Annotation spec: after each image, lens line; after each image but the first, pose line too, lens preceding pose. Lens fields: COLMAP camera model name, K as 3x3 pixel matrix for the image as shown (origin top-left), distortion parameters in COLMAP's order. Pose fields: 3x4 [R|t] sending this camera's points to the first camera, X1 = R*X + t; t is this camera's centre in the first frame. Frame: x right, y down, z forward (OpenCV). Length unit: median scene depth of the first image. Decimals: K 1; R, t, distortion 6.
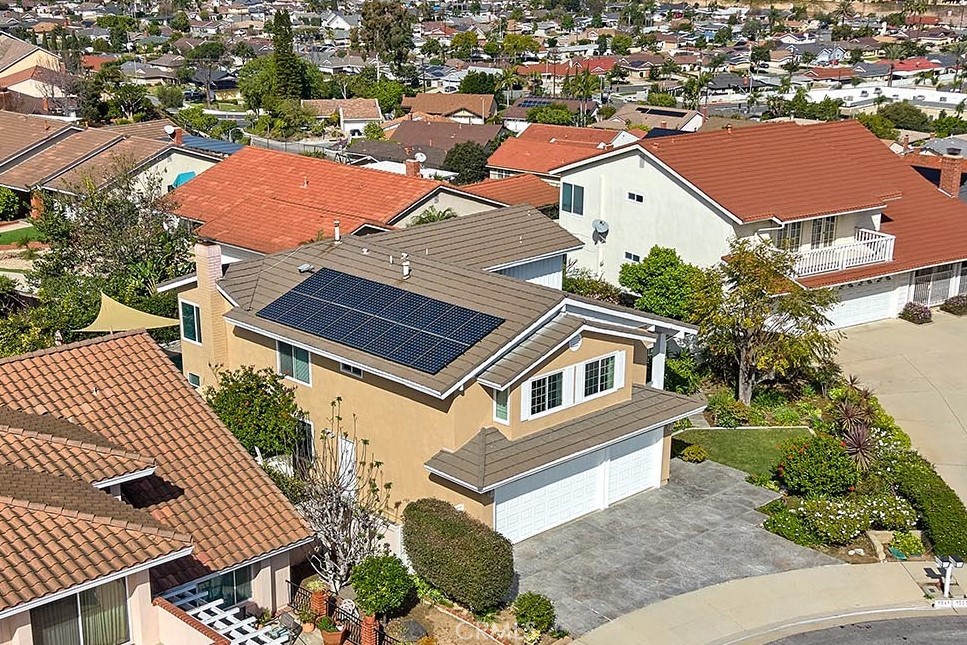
lens RADIAL K [[1415.7, 0, 483.5], [0, 1415.7, 322.5], [0, 0, 1]] dist [0.134828, -0.019493]
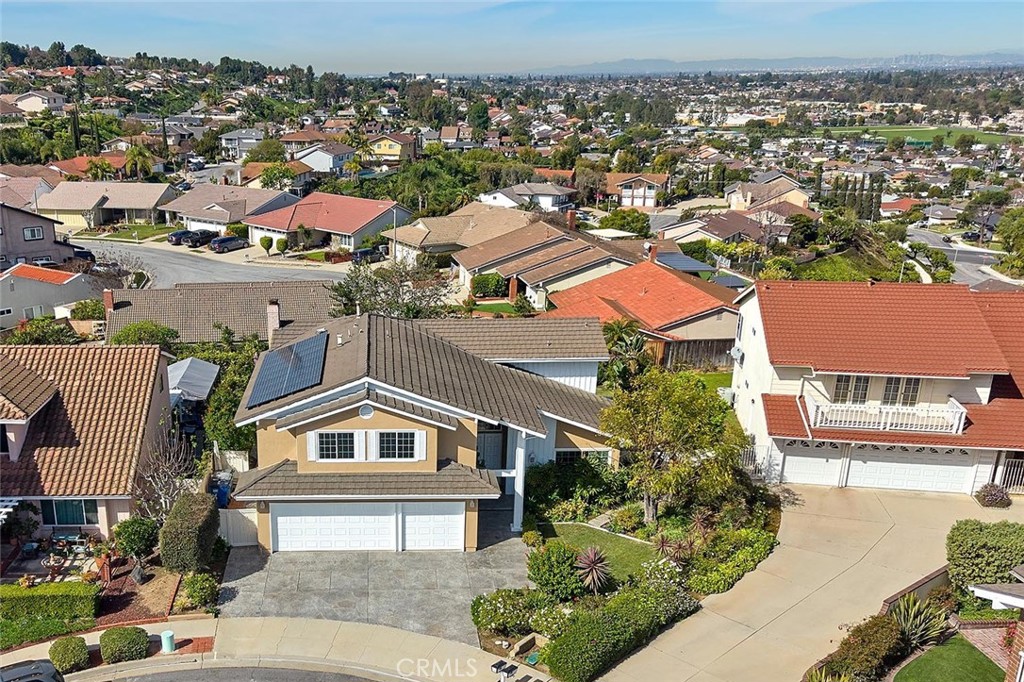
lens RADIAL K [[1112.7, 0, 462.1], [0, 1112.7, 341.1], [0, 0, 1]] dist [0.009863, -0.012766]
pose [[0.736108, 0.150733, -0.659867, 0.764054], [-0.184671, 0.982627, 0.018453, -0.081953], [0.651185, 0.108275, 0.751156, 0.287584]]
